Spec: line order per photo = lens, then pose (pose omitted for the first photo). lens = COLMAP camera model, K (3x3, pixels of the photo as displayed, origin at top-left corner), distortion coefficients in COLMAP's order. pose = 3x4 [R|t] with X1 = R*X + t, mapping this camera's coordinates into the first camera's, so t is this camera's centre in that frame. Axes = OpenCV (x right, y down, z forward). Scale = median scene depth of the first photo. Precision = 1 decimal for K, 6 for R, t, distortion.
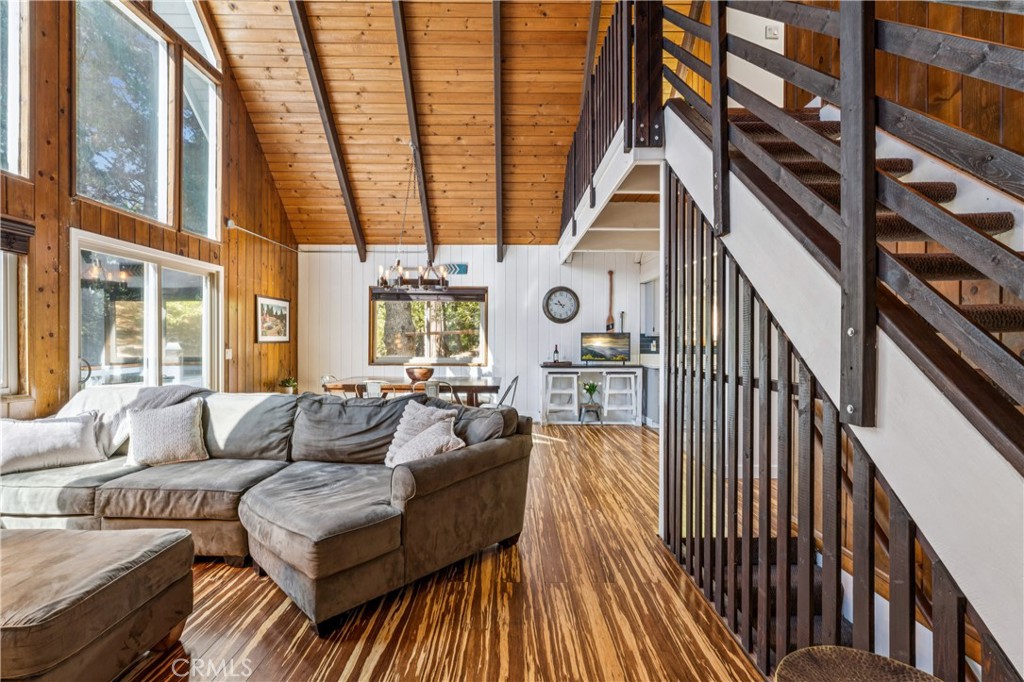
lens RADIAL K [[461.5, 0, 511.8], [0, 461.5, 343.7], [0, 0, 1]] dist [-0.001995, -0.000163]
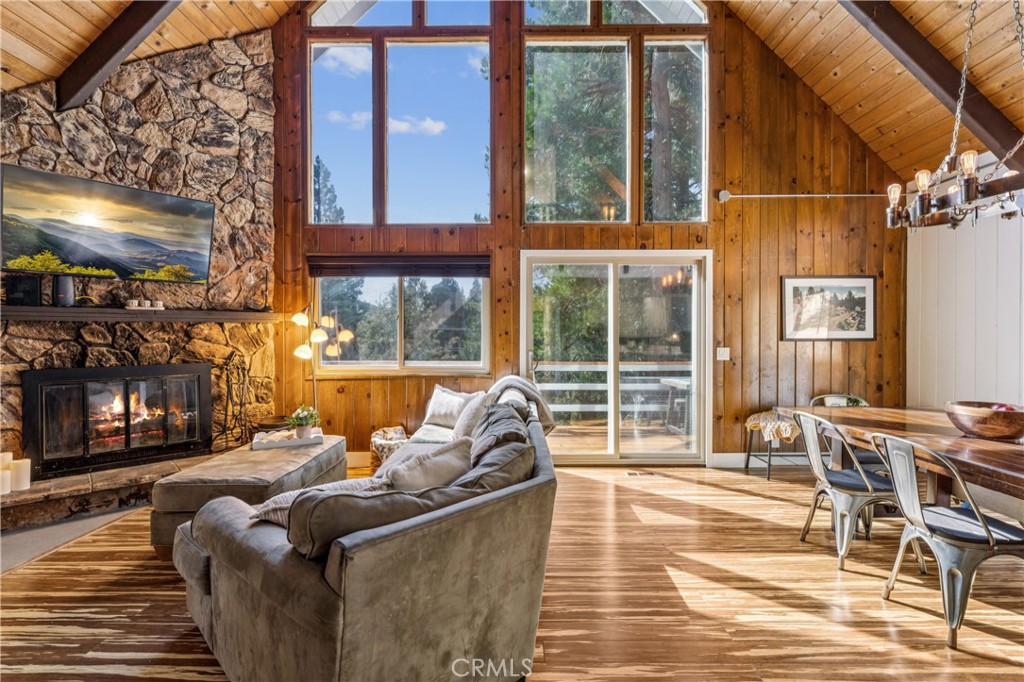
lens RADIAL K [[468.6, 0, 511.0], [0, 468.6, 337.1], [0, 0, 1]] dist [-0.001582, 0.000433]
pose [[-0.009423, 0.000489, -0.999955, 0.319125], [-0.007002, 0.999975, 0.000555, -0.007315], [0.999931, 0.007007, -0.009420, 0.875192]]
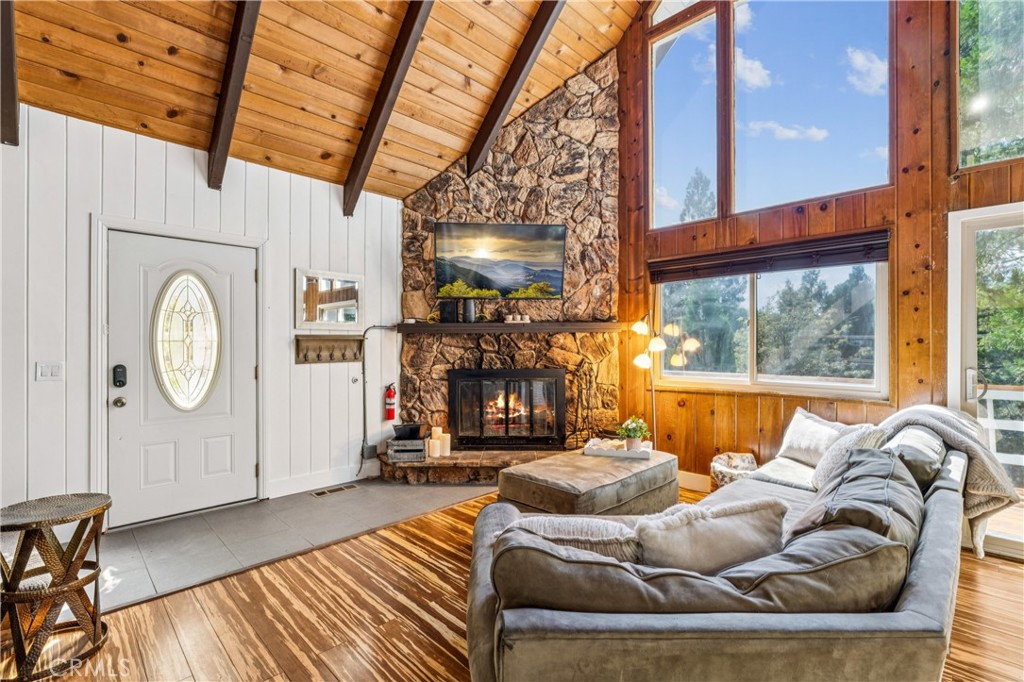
lens RADIAL K [[461.5, 0, 511.8], [0, 461.5, 343.7], [0, 0, 1]] dist [-0.001995, -0.000163]
pose [[-0.712777, -0.004778, -0.701374, 0.178138], [-0.007448, 0.999972, 0.000758, -0.006927], [0.701351, 0.005764, -0.712793, 0.923247]]
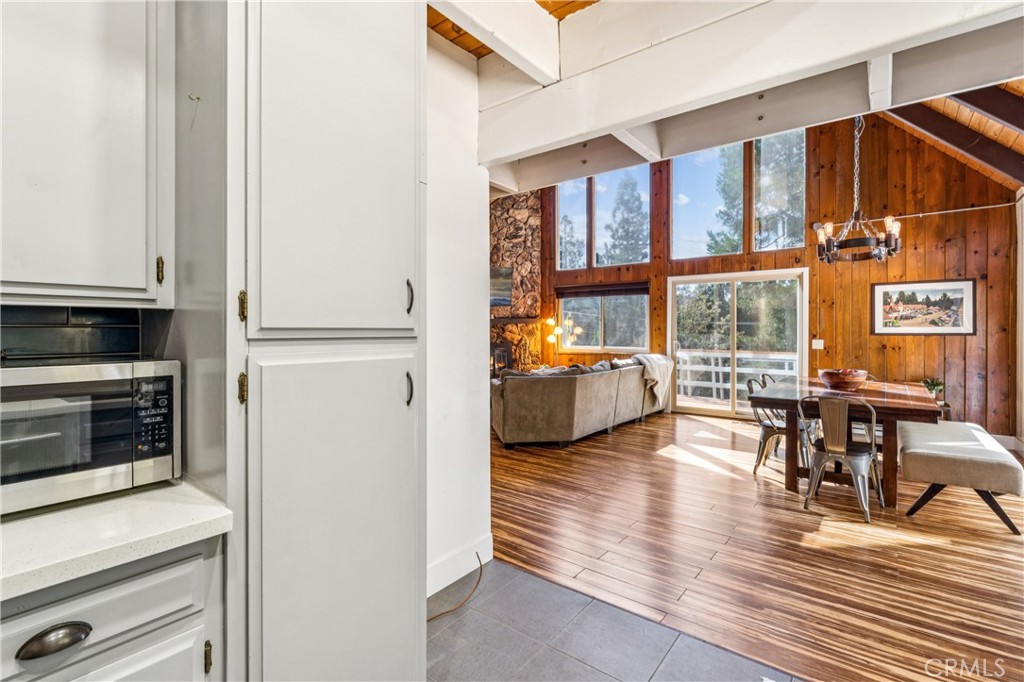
lens RADIAL K [[473.0, 0, 507.7], [0, 473.0, 330.9], [0, 0, 1]] dist [-0.000797, 0.000172]
pose [[-0.626621, -0.003197, -0.779317, 1.027318], [-0.009349, 0.999950, 0.003416, -0.008602], [0.779268, 0.009427, -0.626620, 1.576335]]
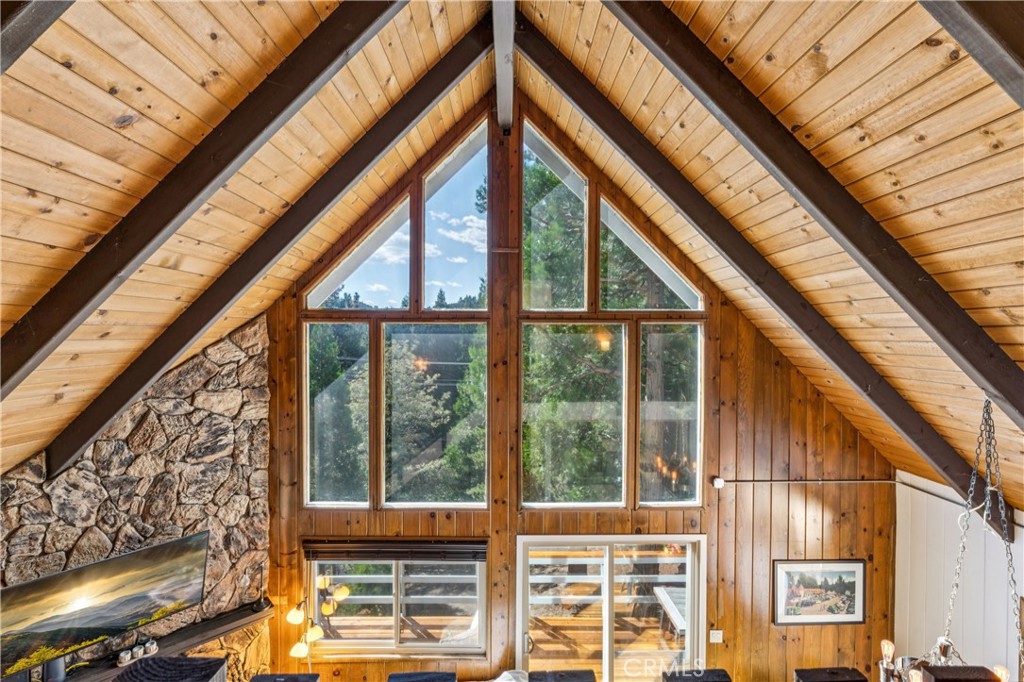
lens RADIAL K [[464.1, 0, 512.0], [0, 464.1, 341.0], [0, 0, 1]] dist [-0.002159, 0.000616]
pose [[0.009084, 0.007670, -0.999929, 0.307854], [-0.011690, 0.999903, 0.007563, -0.718892], [0.999890, 0.011621, 0.009173, 0.857707]]
